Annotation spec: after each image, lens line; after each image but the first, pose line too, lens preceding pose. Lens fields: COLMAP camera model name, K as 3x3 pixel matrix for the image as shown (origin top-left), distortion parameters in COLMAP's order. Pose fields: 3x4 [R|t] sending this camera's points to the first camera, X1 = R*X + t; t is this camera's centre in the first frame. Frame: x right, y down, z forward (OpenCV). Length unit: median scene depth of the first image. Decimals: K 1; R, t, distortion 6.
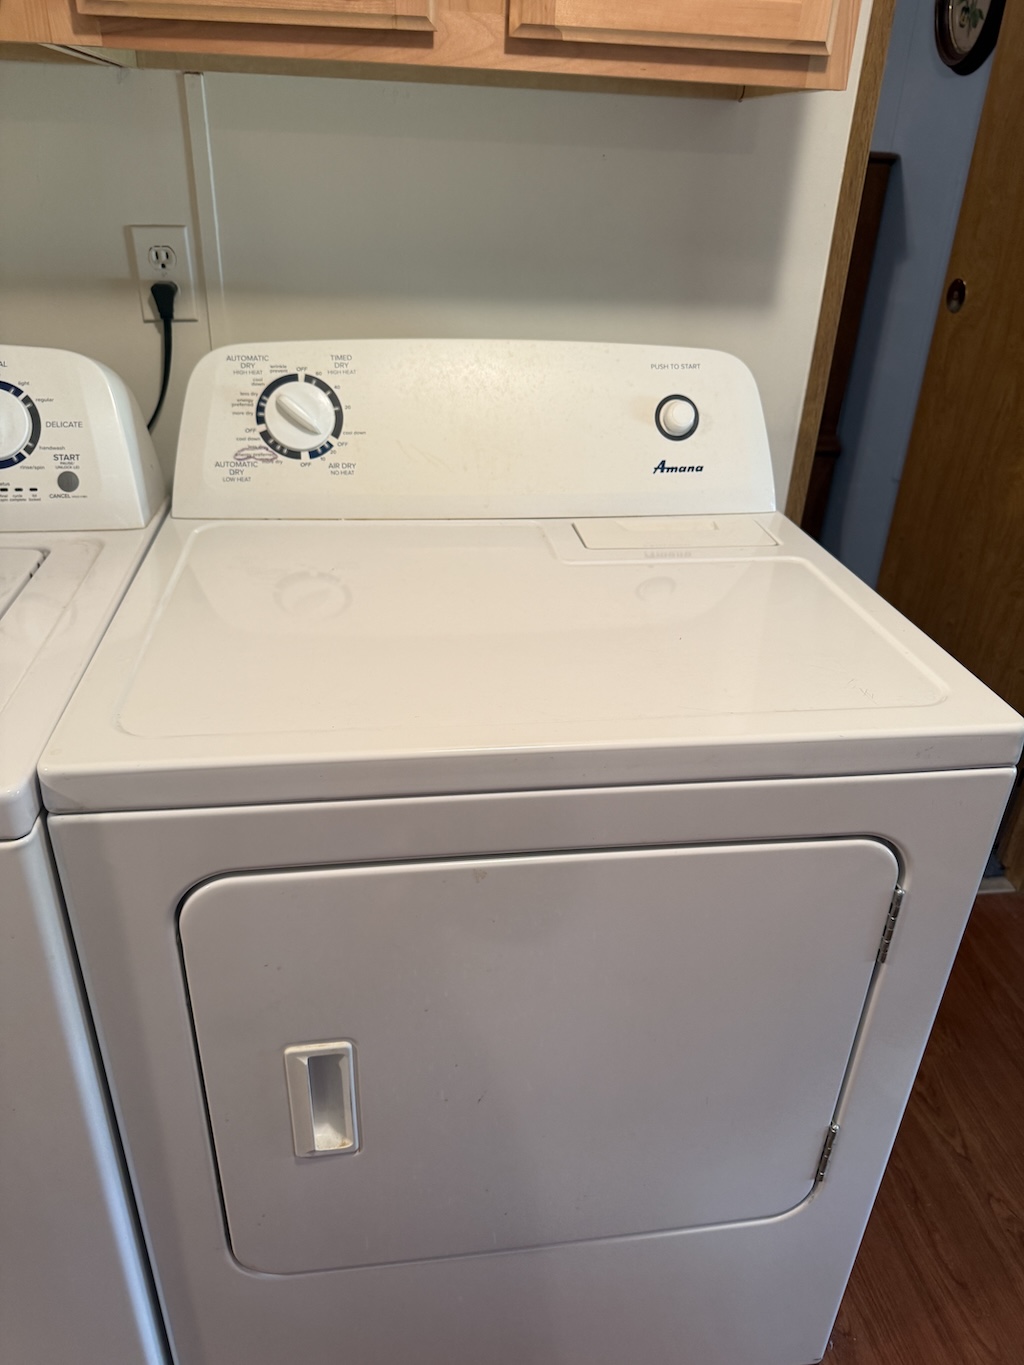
lens RADIAL K [[985.6, 0, 510.1], [0, 985.6, 688.2], [0, 0, 1]] dist [0.012227, -0.023073]
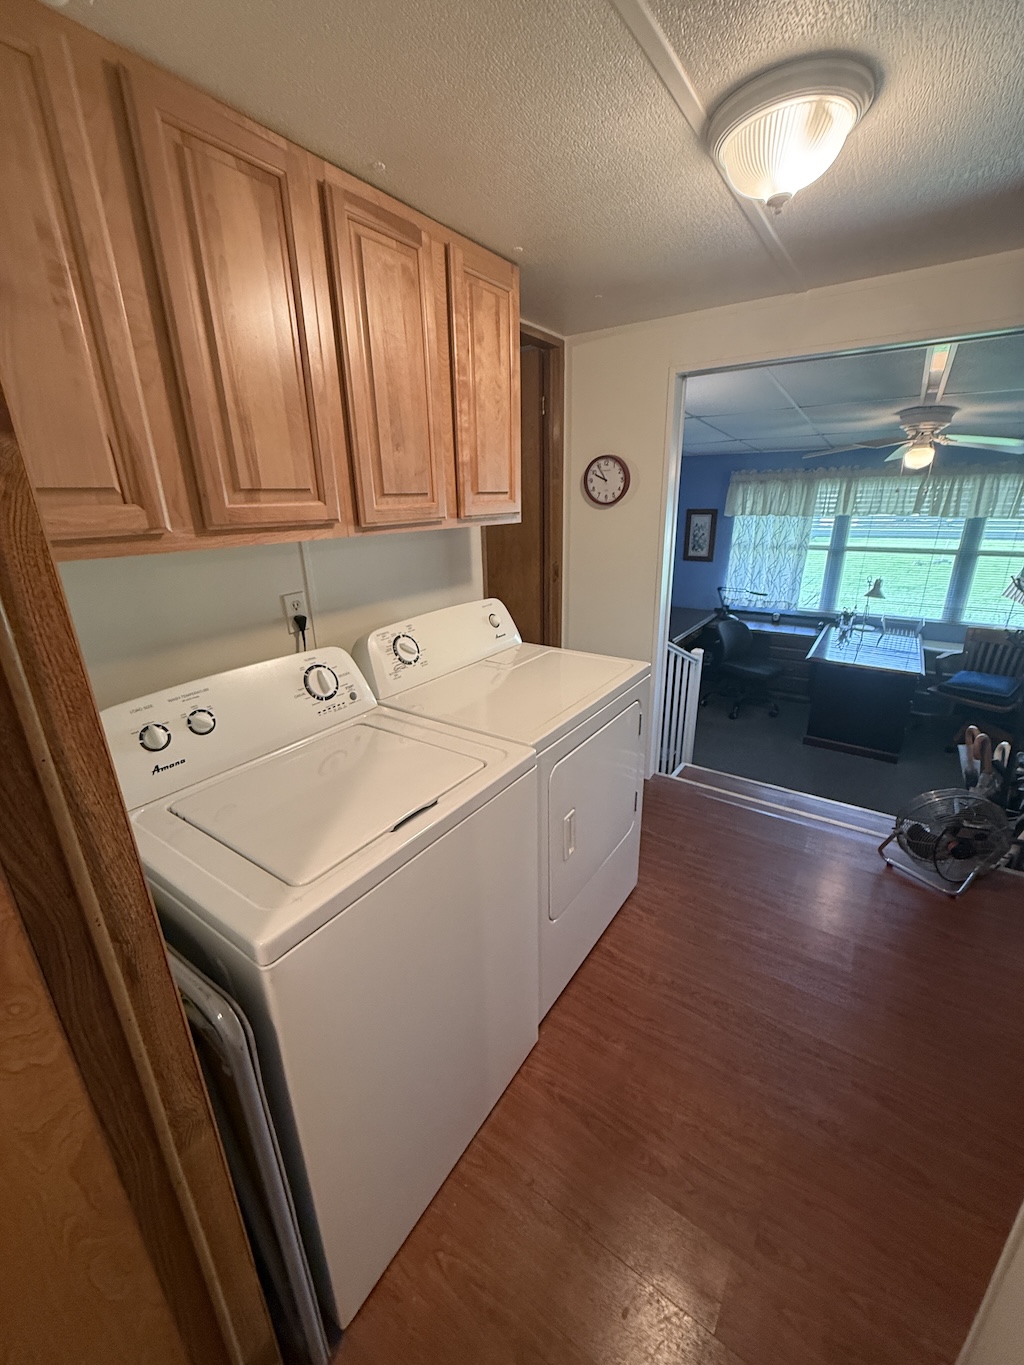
lens RADIAL K [[545.9, 0, 519.7], [0, 545.9, 679.4], [0, 0, 1]] dist [-0.000734, -0.000337]
pose [[0.670298, -0.286680, 0.684481, -1.044501], [0.389451, 0.921037, 0.004376, -0.089204], [-0.631687, 0.263639, 0.729017, -0.246284]]
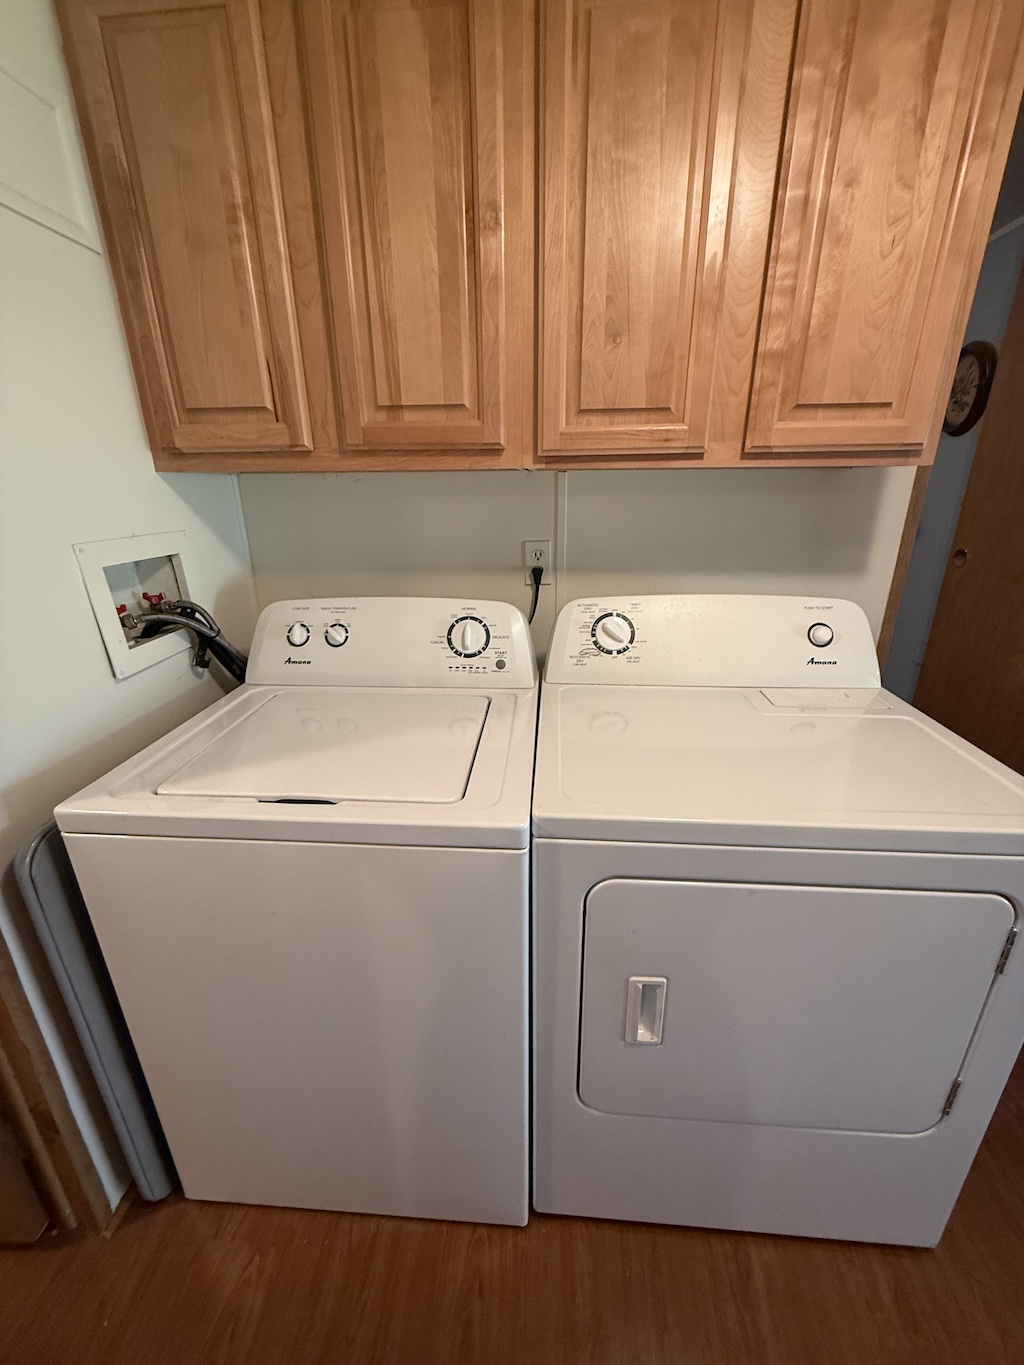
lens RADIAL K [[545.9, 0, 507.7], [0, 545.9, 679.6], [0, 0, 1]] dist [-0.000734, -0.000337]
pose [[0.975402, 0.027295, -0.218739, -0.178529], [-0.059606, 0.987997, -0.142509, -0.017397], [0.212223, 0.152042, 0.965321, -0.080810]]
